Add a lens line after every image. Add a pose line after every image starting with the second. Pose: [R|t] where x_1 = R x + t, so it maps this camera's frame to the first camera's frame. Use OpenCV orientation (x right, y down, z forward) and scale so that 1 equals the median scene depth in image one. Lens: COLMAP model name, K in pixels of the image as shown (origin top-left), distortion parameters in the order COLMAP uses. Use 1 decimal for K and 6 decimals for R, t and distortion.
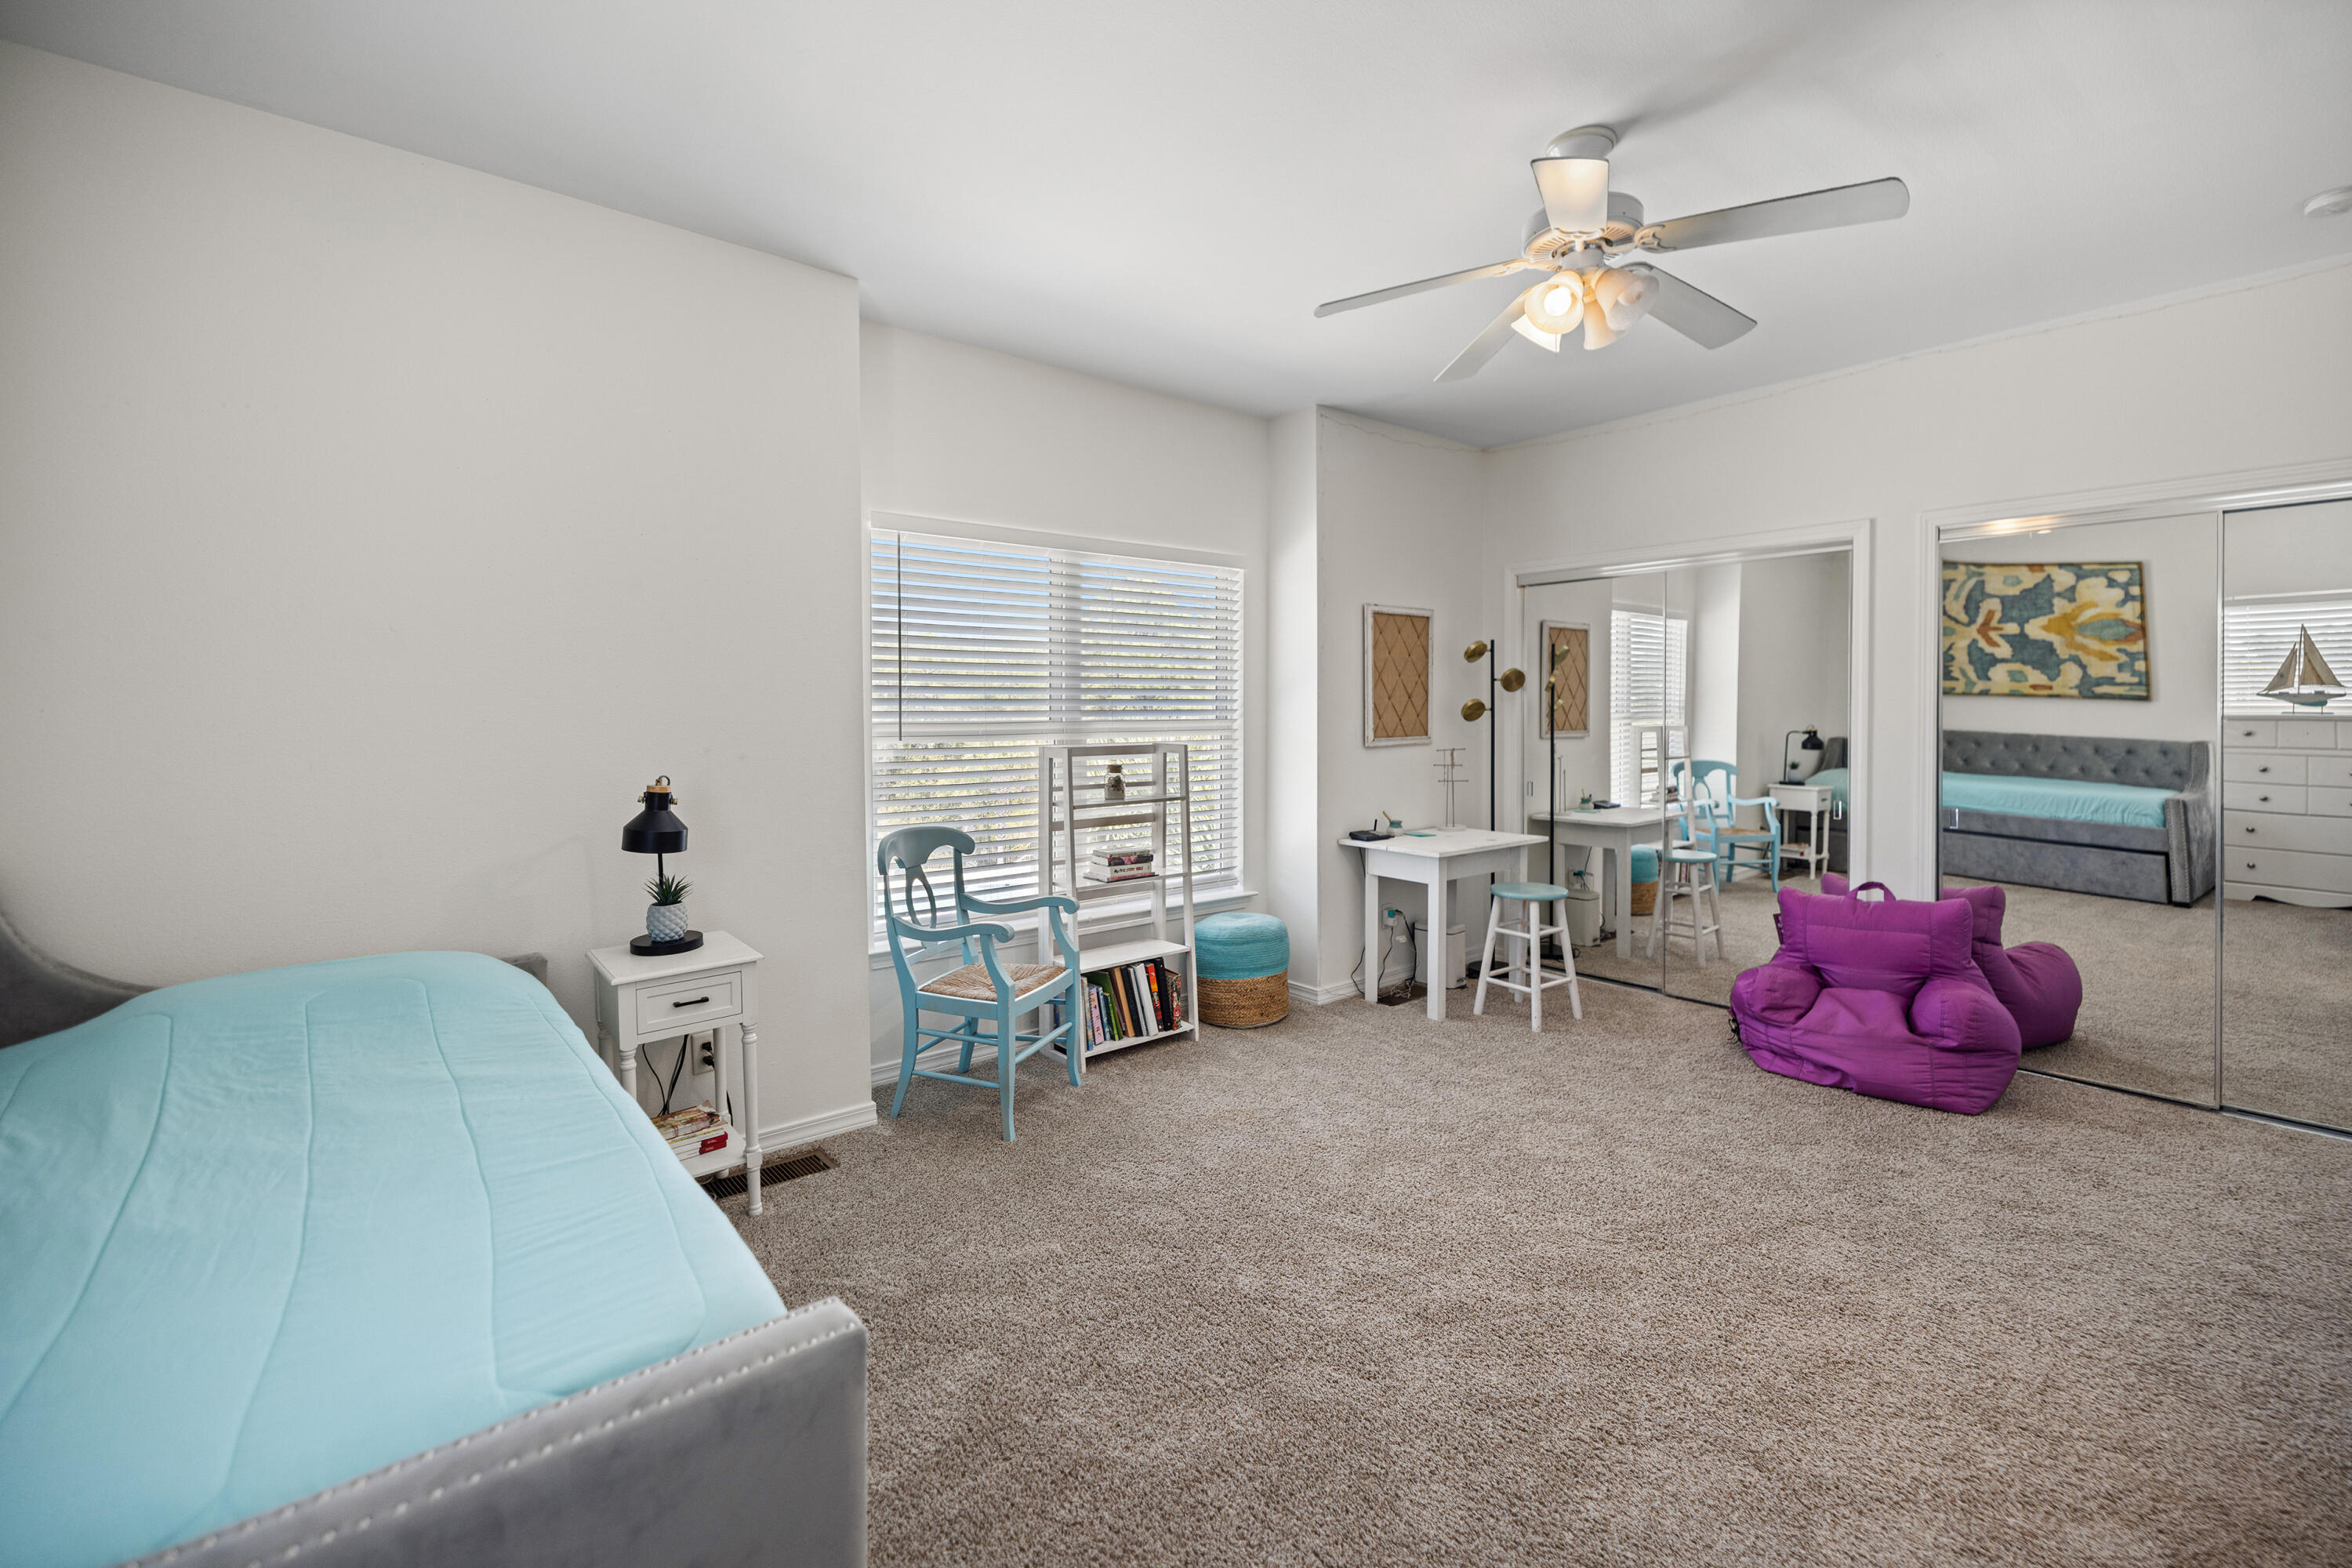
lens RADIAL K [[1000.9, 0, 1182.7], [0, 1000.9, 720.5], [0, 0, 1]] dist [0.000592, 0.000130]
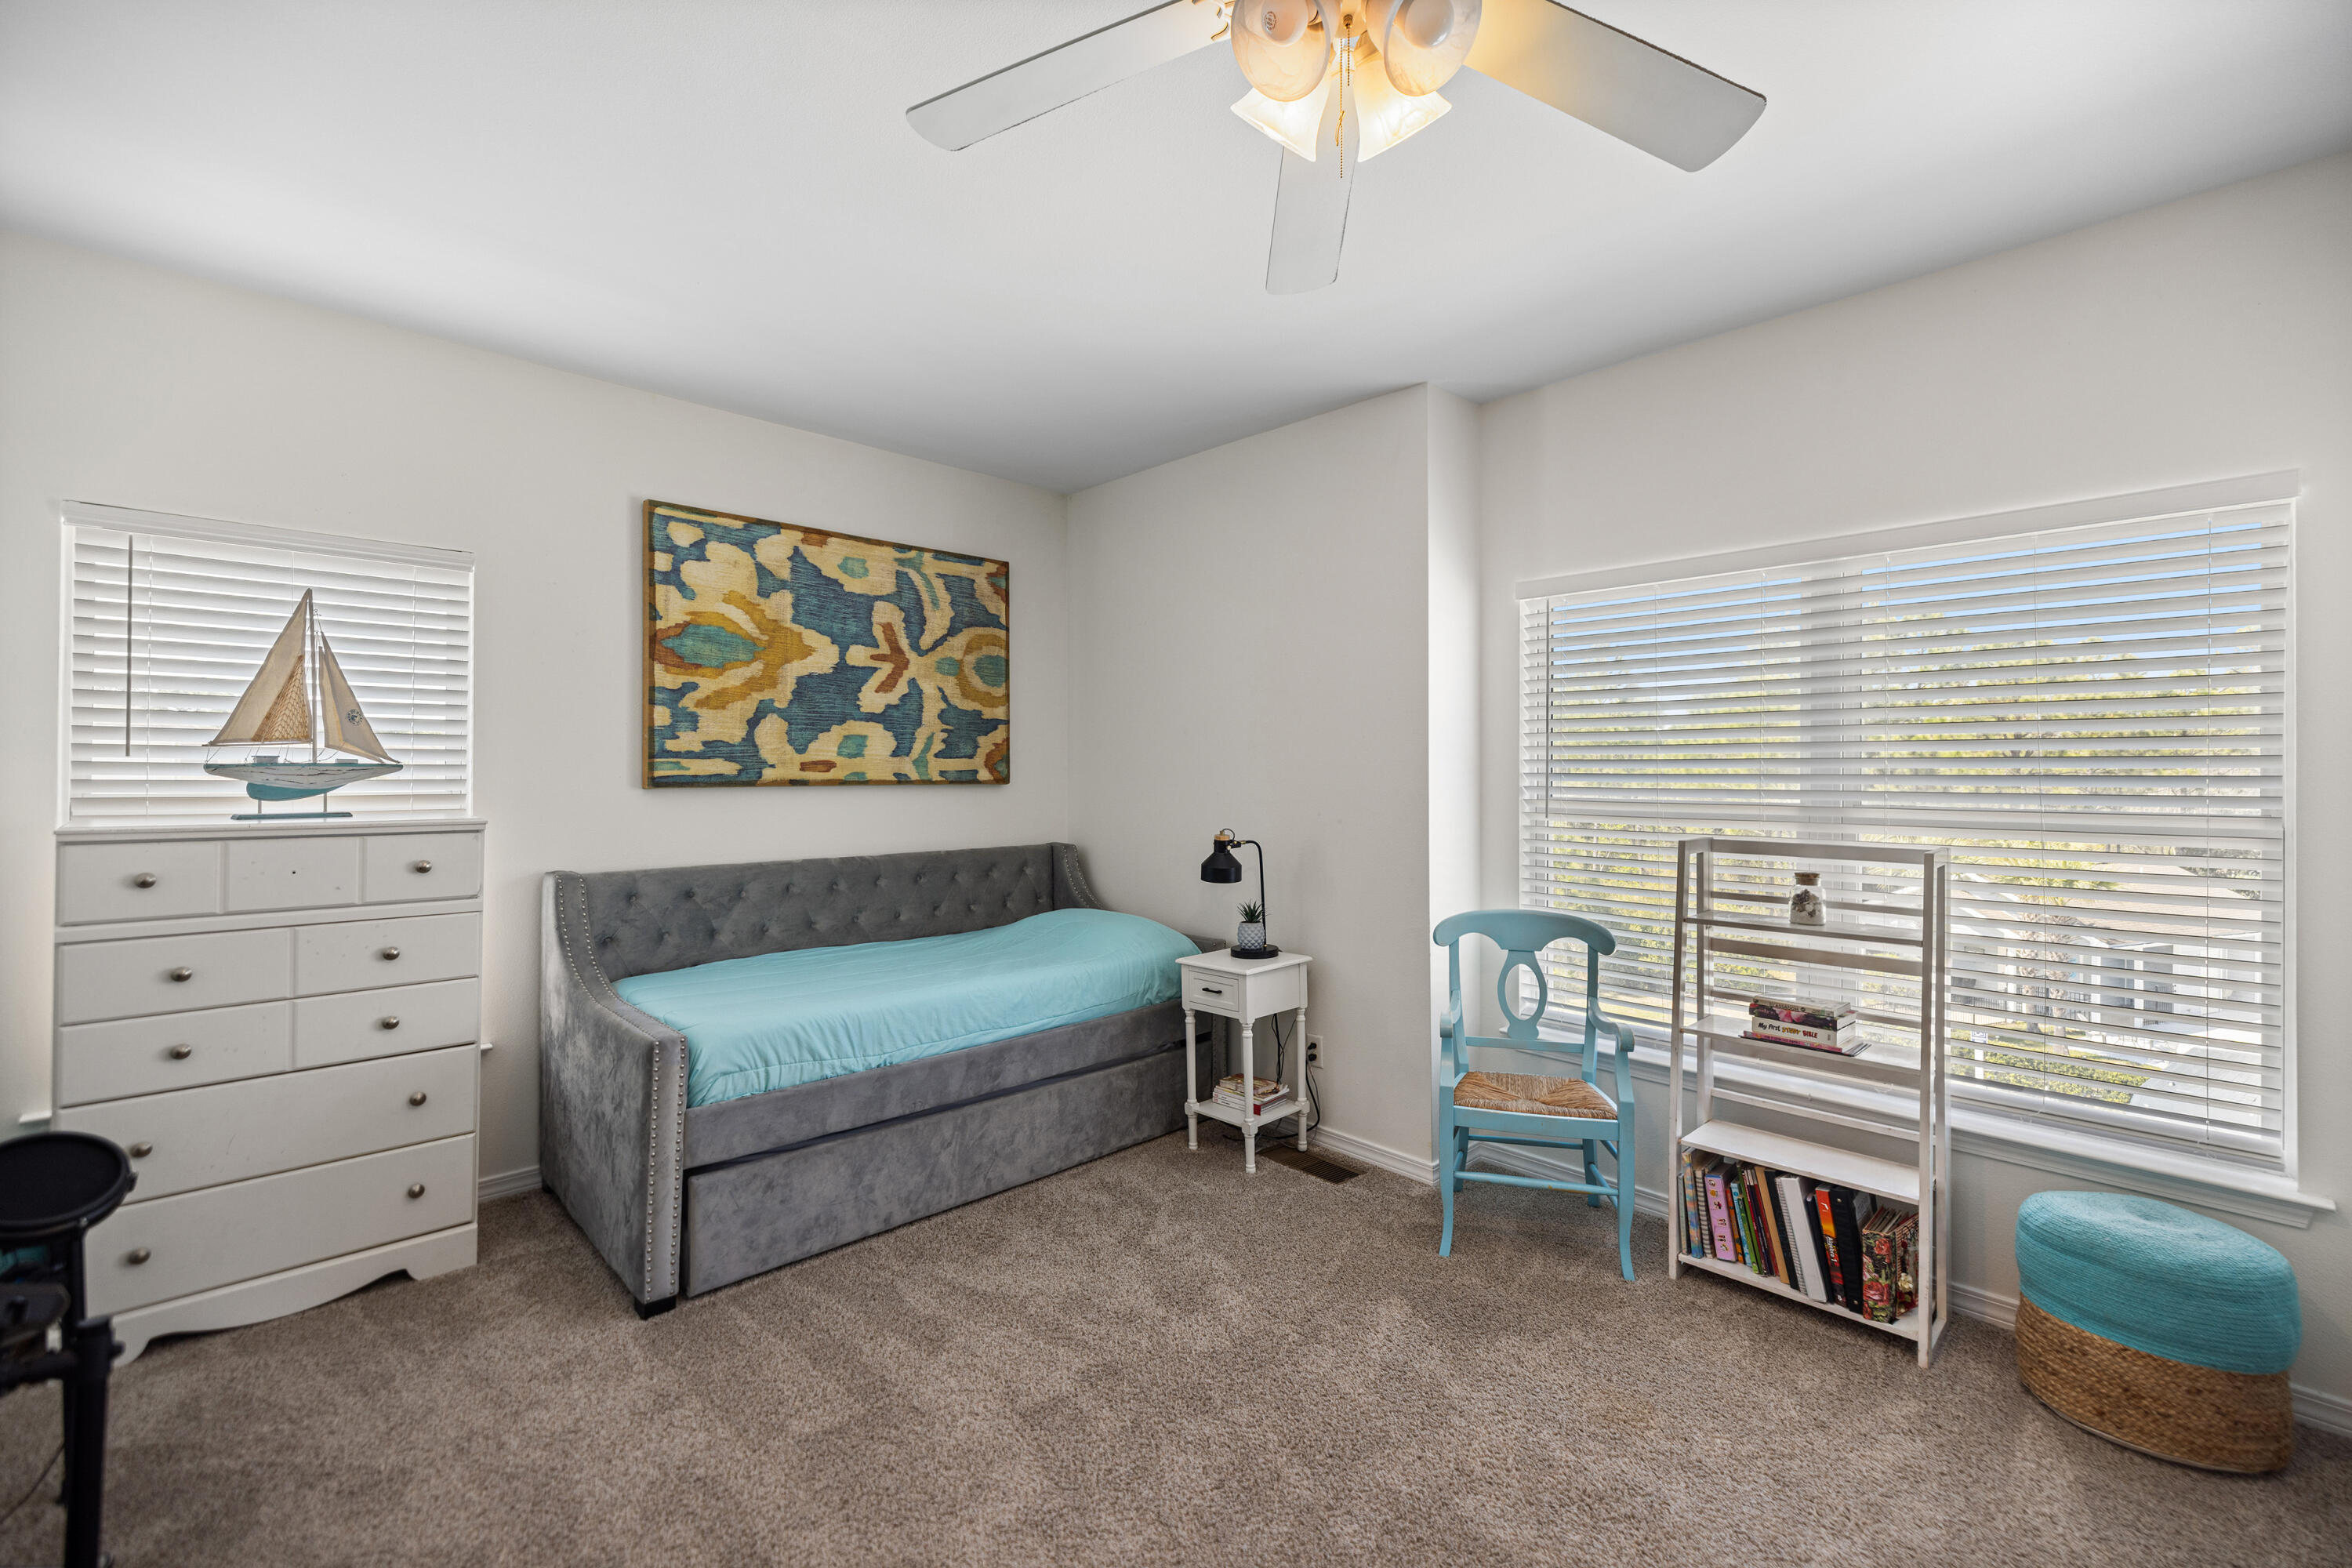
lens RADIAL K [[1004.4, 0, 1179.6], [0, 1004.4, 756.2], [0, 0, 1]] dist [0.000510, -0.000008]
pose [[0.070240, -0.013794, -0.997435, 0.592316], [-0.017717, 0.999729, -0.015073, -0.016272], [0.997373, 0.018730, 0.069977, 0.547866]]
